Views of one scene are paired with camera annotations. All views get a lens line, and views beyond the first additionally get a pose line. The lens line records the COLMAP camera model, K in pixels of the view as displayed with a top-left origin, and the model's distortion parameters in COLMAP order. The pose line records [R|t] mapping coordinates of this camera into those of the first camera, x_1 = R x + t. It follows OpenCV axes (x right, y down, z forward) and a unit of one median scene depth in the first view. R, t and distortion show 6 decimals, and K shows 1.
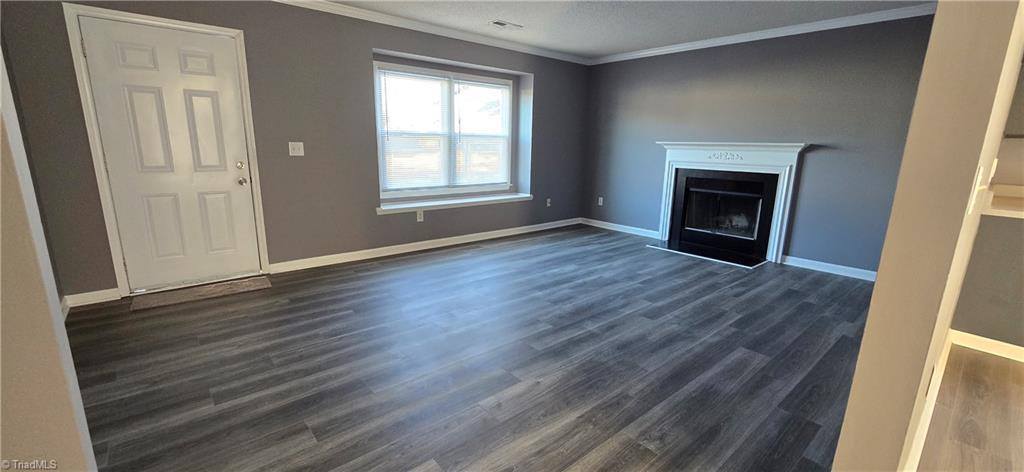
lens RADIAL K [[422.8, 0, 508.5], [0, 422.8, 236.8], [0, 0, 1]] dist [0.000089, 0.000369]
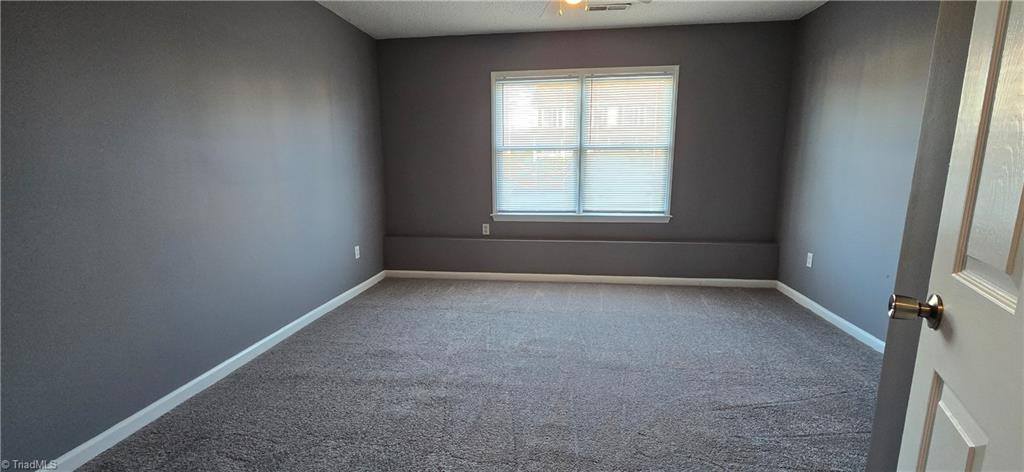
lens RADIAL K [[422.8, 0, 508.5], [0, 422.8, 236.8], [0, 0, 1]] dist [0.000089, 0.000369]
pose [[0.661409, 0.111437, -0.741701, 0.382169], [-0.133747, 0.990574, 0.029561, -0.081704], [0.738004, 0.079649, 0.670079, 0.382980]]
